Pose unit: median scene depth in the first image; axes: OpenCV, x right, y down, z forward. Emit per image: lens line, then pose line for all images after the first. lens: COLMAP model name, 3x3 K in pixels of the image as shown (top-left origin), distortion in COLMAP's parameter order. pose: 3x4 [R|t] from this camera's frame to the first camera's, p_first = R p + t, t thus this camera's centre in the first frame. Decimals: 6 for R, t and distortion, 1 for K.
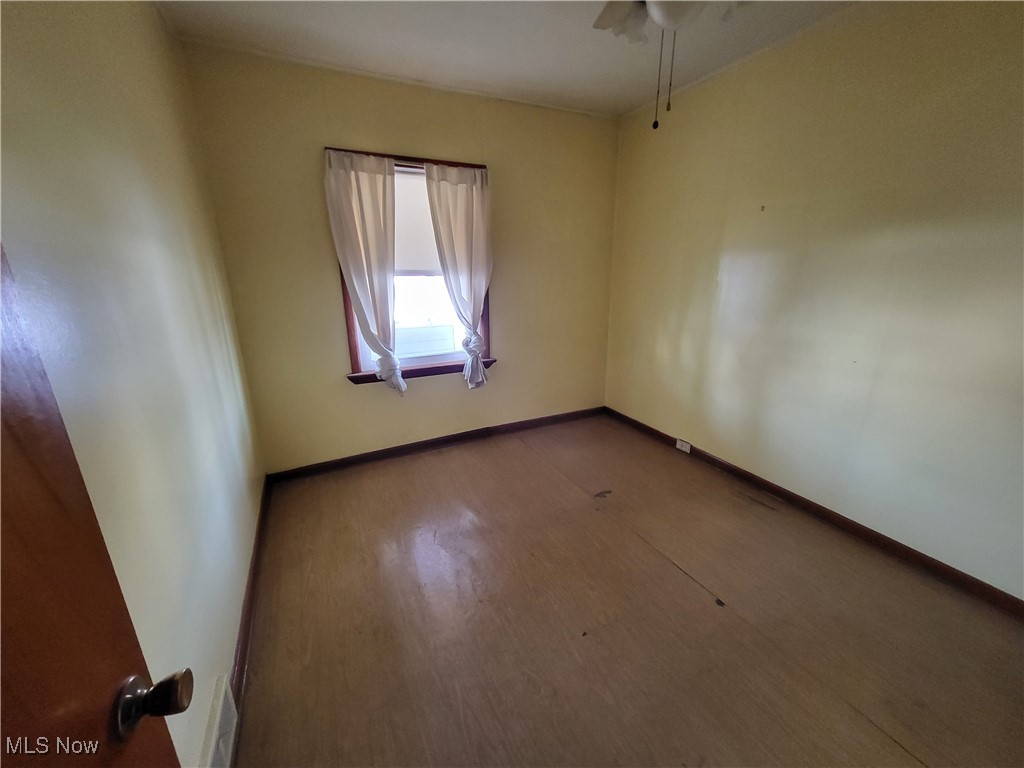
lens RADIAL K [[399.2, 0, 510.1], [0, 399.2, 384.2], [0, 0, 1]] dist [0.003146, 0.000177]
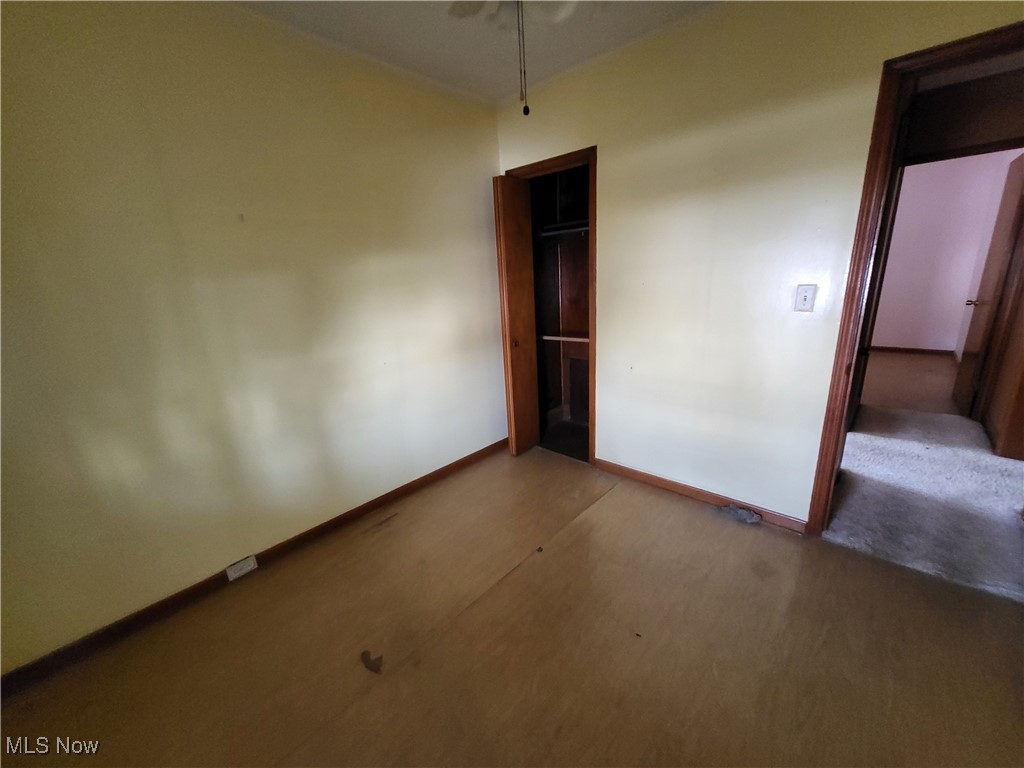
lens RADIAL K [[399.2, 0, 509.0], [0, 399.2, 382.3], [0, 0, 1]] dist [0.003146, 0.000177]
pose [[-0.351158, -0.232758, 0.906924, -0.246271], [0.320906, 0.880025, 0.350108, -0.206446], [-0.879606, 0.413980, -0.234335, 0.670643]]
